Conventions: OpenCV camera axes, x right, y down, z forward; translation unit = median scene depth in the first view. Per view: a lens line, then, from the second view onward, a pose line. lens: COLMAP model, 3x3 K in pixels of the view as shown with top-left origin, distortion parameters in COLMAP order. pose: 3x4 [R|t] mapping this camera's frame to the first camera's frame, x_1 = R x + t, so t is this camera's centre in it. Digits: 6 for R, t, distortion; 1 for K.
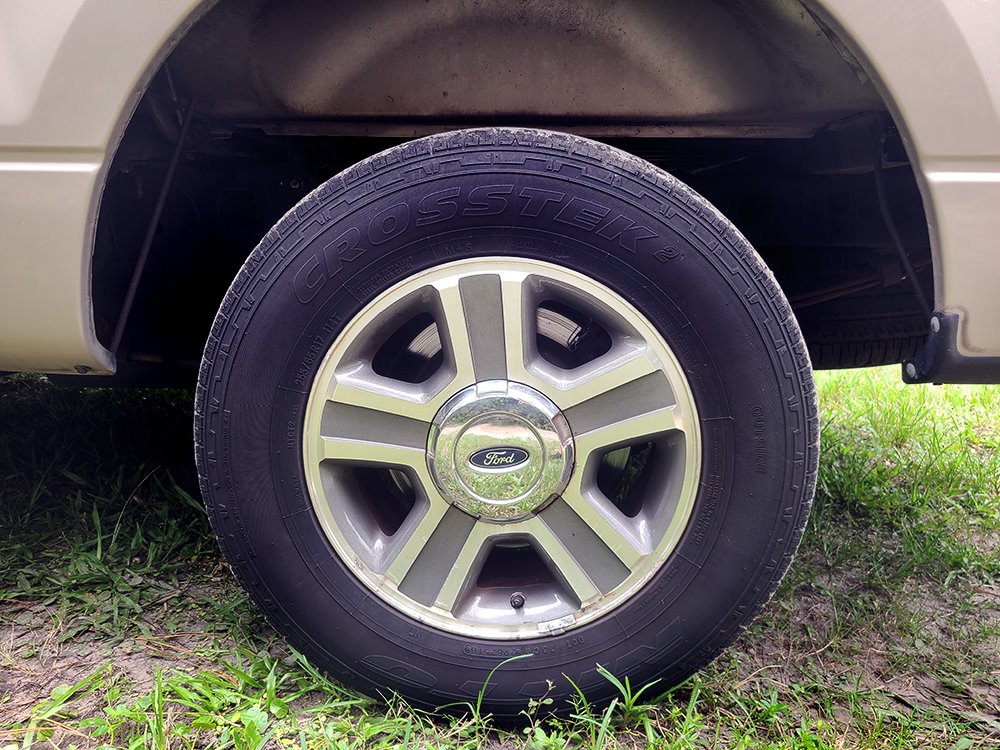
lens RADIAL K [[761.0, 0, 497.3], [0, 761.0, 373.8], [0, 0, 1]] dist [0.048968, -0.032318]
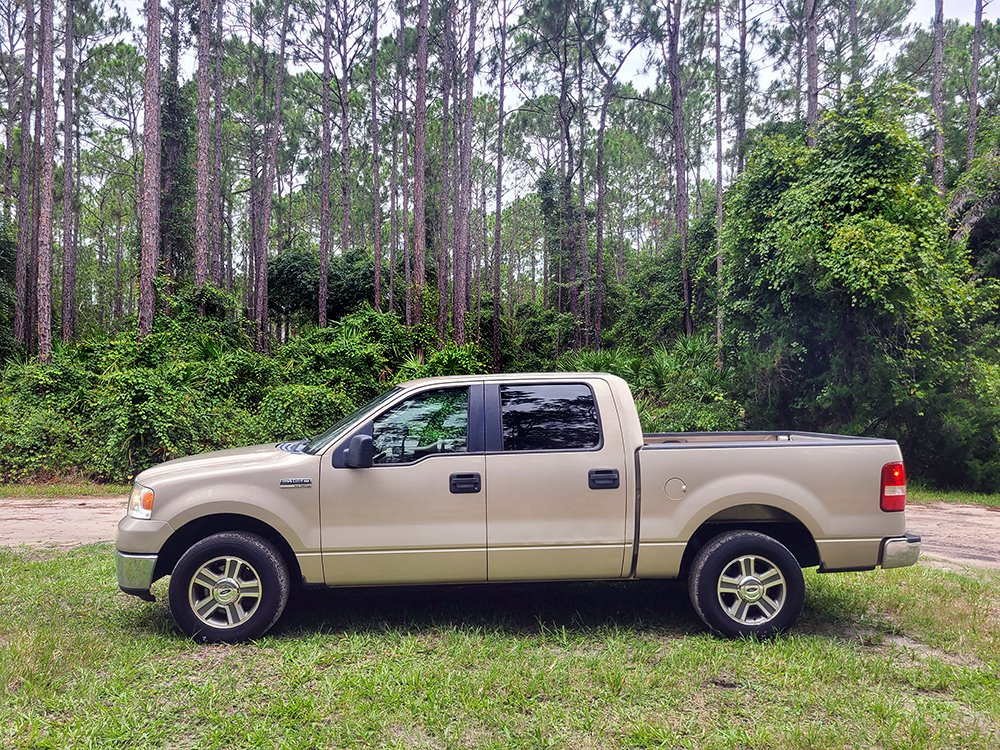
lens RADIAL K [[761.0, 0, 495.0], [0, 761.0, 377.4], [0, 0, 1]] dist [0.048968, -0.032318]
pose [[0.993937, -0.023003, 0.107517, -2.445092], [0.045458, 0.976354, -0.211345, -0.313888], [-0.100113, 0.214951, 0.971480, -4.644455]]
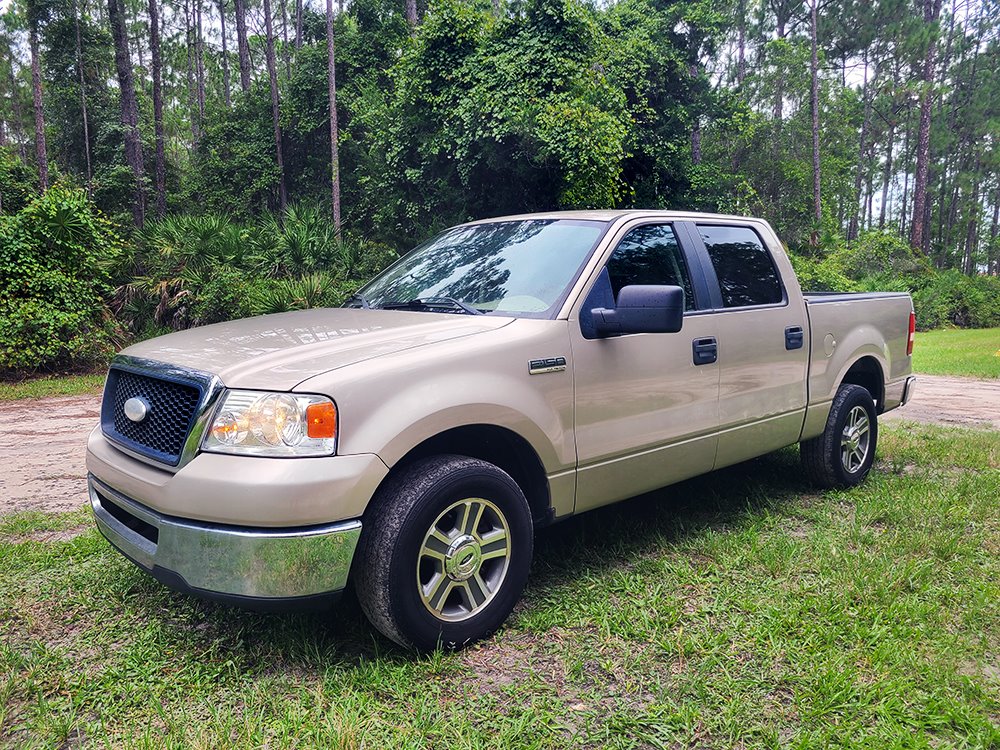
lens RADIAL K [[761.0, 0, 499.5], [0, 761.0, 372.7], [0, 0, 1]] dist [0.048968, -0.032318]
pose [[0.671654, -0.106802, 0.733126, -5.974230], [0.153569, 0.988133, 0.003259, -0.816400], [-0.724774, 0.110396, 0.680085, -1.099443]]
